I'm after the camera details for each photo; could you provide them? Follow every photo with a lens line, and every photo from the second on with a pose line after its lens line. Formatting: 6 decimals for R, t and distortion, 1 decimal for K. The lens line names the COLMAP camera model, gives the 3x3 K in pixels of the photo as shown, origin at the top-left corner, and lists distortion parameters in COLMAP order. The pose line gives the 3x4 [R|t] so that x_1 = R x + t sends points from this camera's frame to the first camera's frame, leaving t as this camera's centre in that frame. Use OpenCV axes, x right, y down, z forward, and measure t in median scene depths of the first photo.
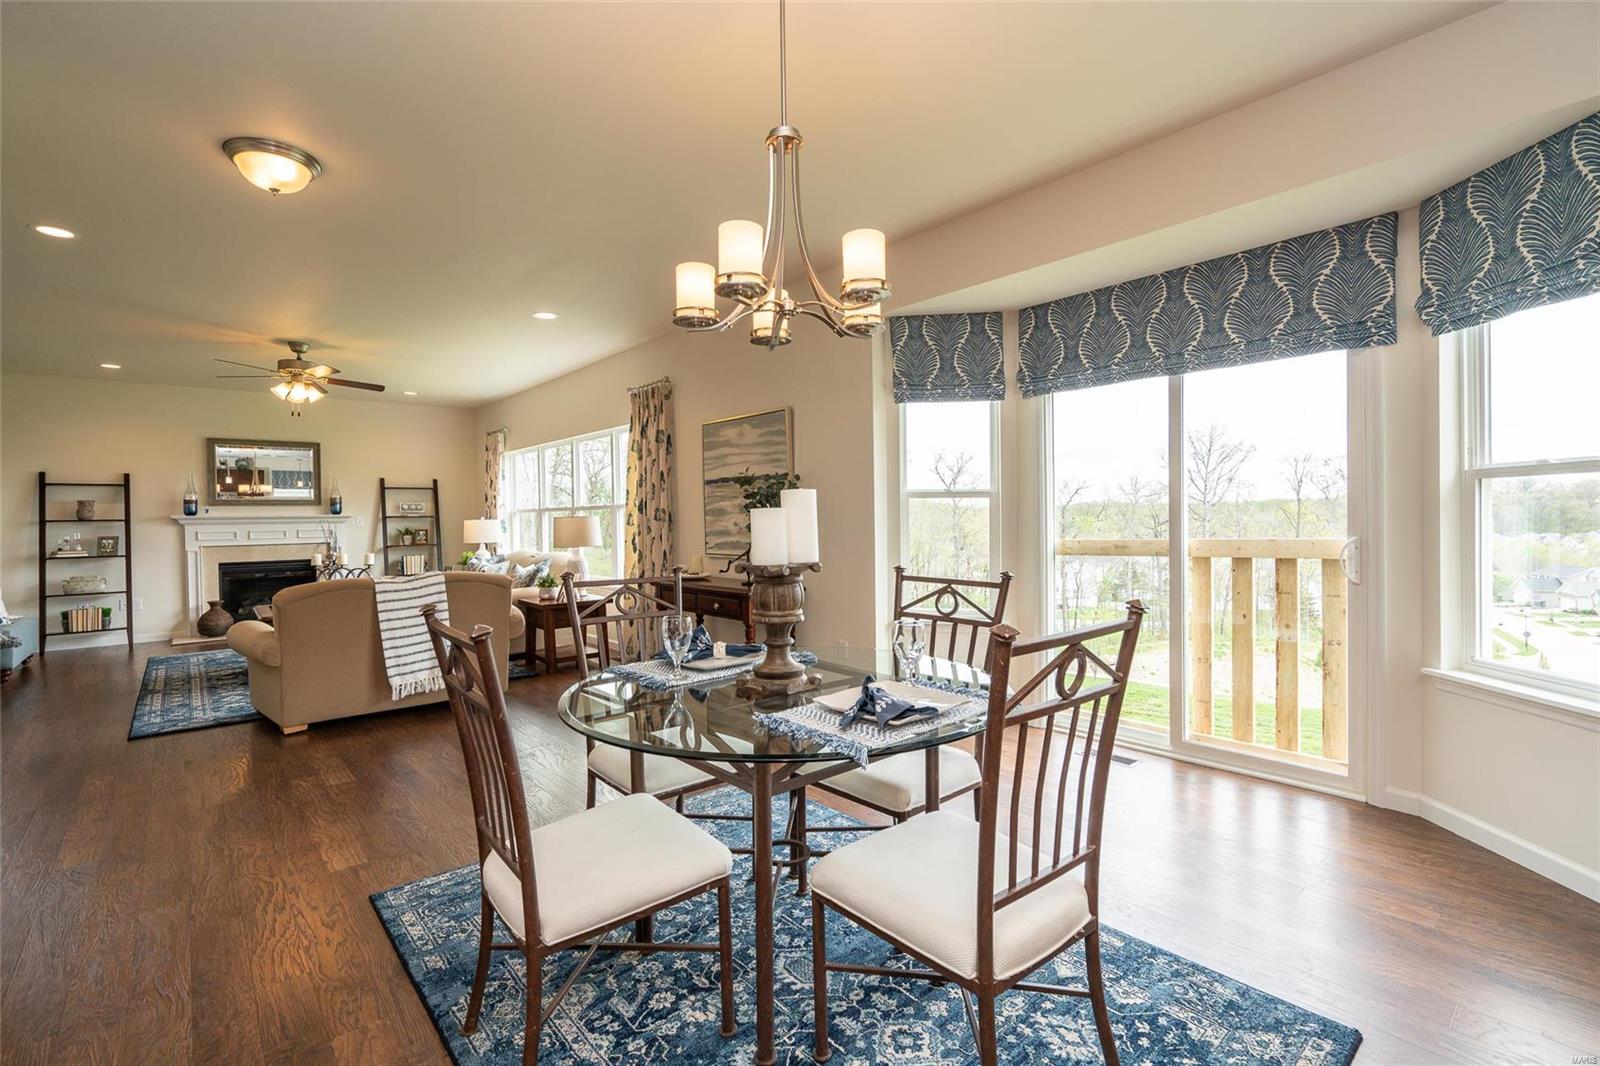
lens RADIAL K [[715.8, 0, 797.8], [0, 715.8, 524.7], [0, 0, 1]] dist [-0.005705, 0.001546]
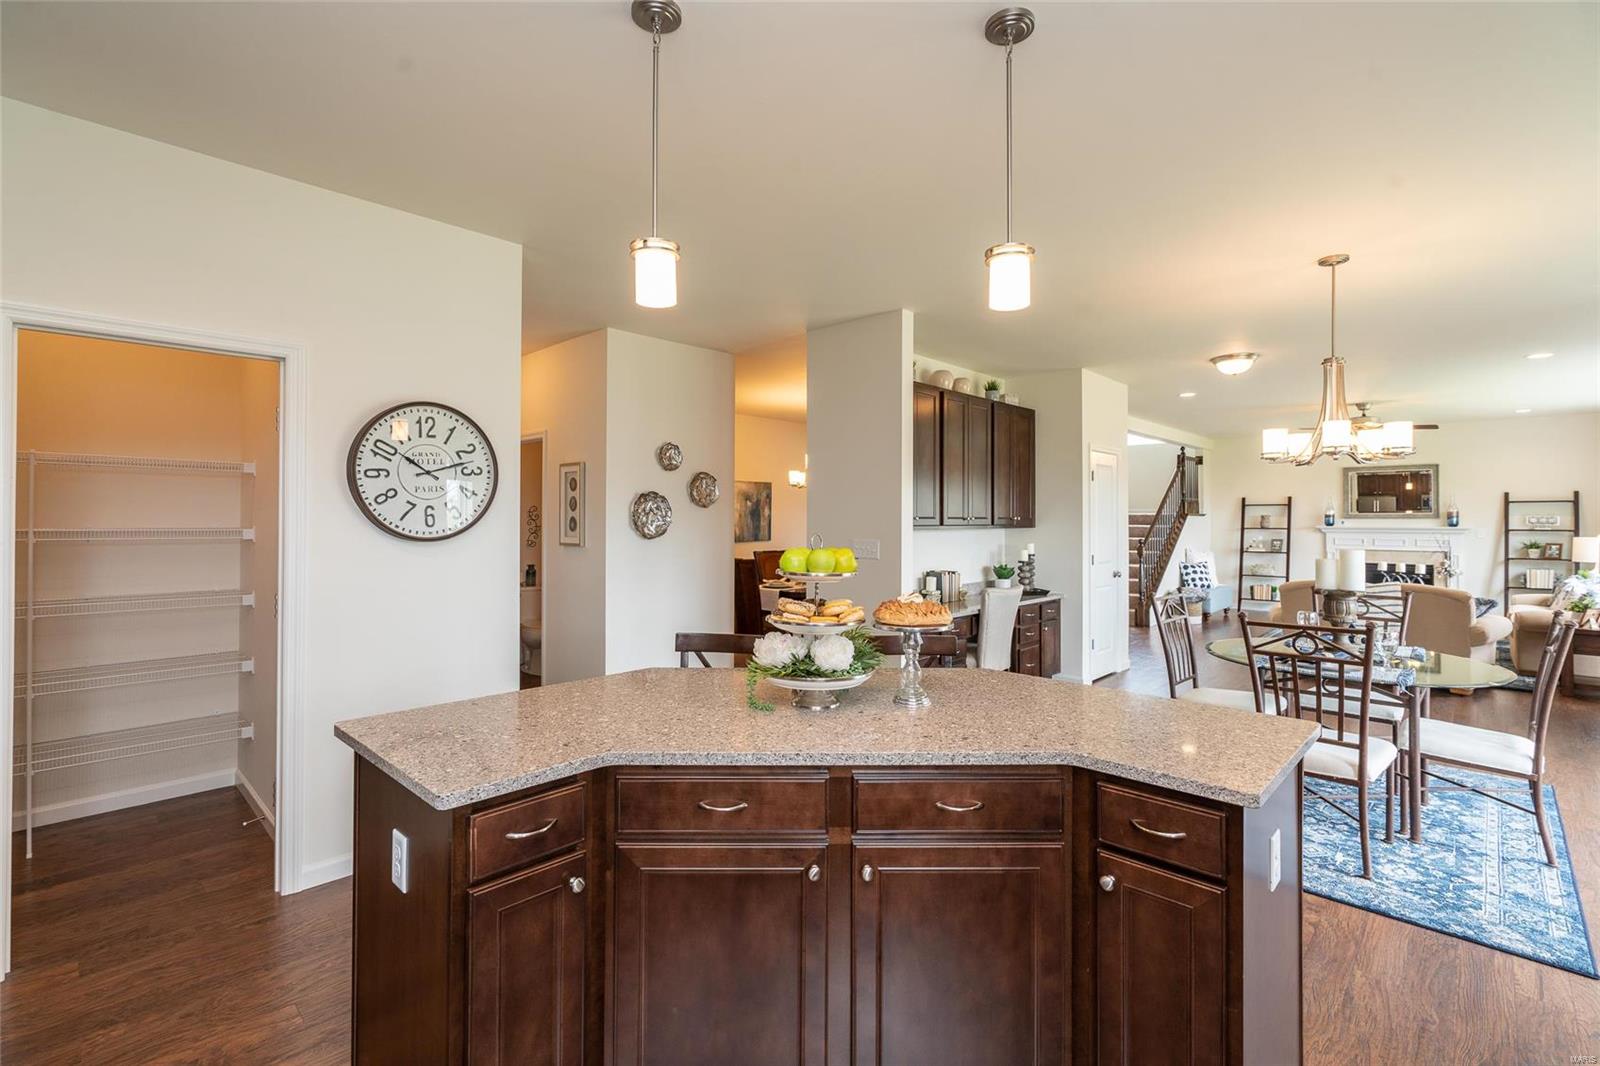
lens RADIAL K [[715.8, 0, 791.3], [0, 715.8, 510.5], [0, 0, 1]] dist [-0.005705, 0.001546]
pose [[0.083996, 0.006168, -0.996447, 0.519980], [-0.013671, 0.999894, 0.005036, -0.043484], [0.996372, 0.013199, 0.084071, -0.171614]]
